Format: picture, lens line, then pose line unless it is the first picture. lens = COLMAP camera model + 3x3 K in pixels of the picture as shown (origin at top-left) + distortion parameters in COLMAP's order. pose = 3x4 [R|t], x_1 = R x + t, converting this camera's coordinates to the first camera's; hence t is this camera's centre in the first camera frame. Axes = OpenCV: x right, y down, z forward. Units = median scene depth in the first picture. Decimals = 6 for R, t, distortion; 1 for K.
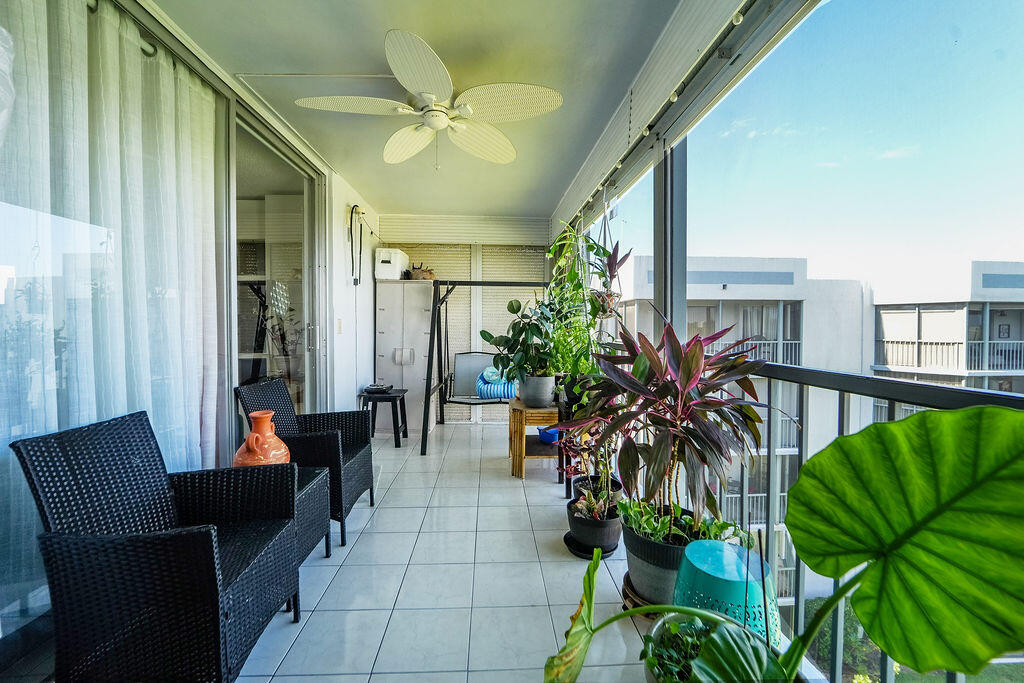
lens RADIAL K [[412.1, 0, 512.3], [0, 412.1, 338.4], [0, 0, 1]] dist [-0.022138, 0.001154]
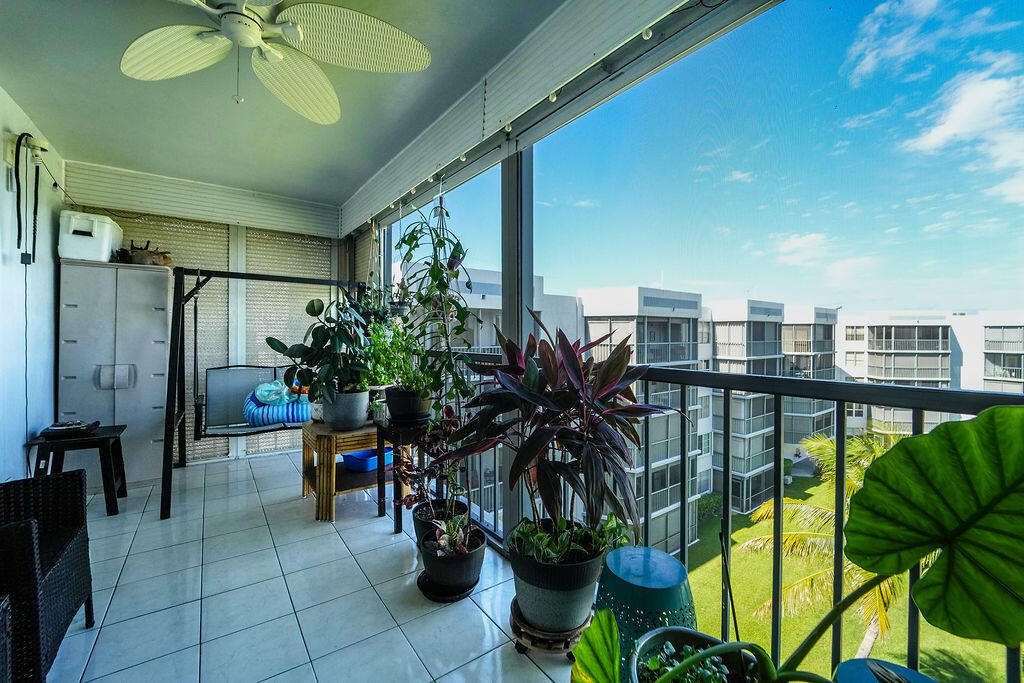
lens RADIAL K [[412.1, 0, 510.6], [0, 412.1, 337.8], [0, 0, 1]] dist [-0.022138, 0.001154]
pose [[0.838185, -0.004697, 0.545366, -0.114800], [0.013623, 0.999831, -0.012327, -0.003296], [-0.545217, 0.017762, 0.838107, 0.126805]]
